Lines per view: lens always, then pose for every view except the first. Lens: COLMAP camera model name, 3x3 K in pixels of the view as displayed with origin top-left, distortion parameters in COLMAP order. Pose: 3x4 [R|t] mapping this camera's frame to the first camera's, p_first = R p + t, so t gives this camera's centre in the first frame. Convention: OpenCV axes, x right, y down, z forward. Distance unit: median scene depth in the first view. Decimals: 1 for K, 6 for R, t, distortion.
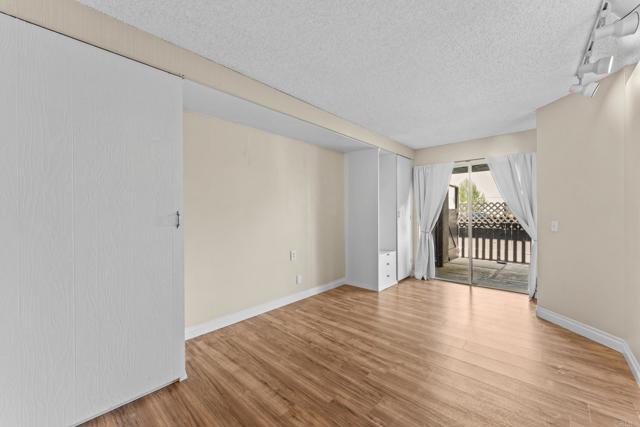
lens RADIAL K [[264.4, 0, 315.5], [0, 264.4, 212.7], [0, 0, 1]] dist [-0.001794, -0.000296]
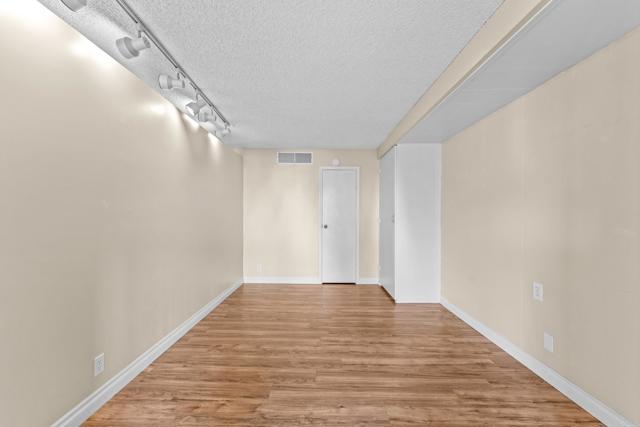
lens RADIAL K [[264.4, 0, 318.8], [0, 264.4, 214.1], [0, 0, 1]] dist [-0.001794, -0.000296]
pose [[-0.751272, 0.001017, -0.659992, 1.060228], [0.002928, 0.999994, -0.001791, -0.007281], [0.659986, -0.003278, -0.751271, 1.843587]]
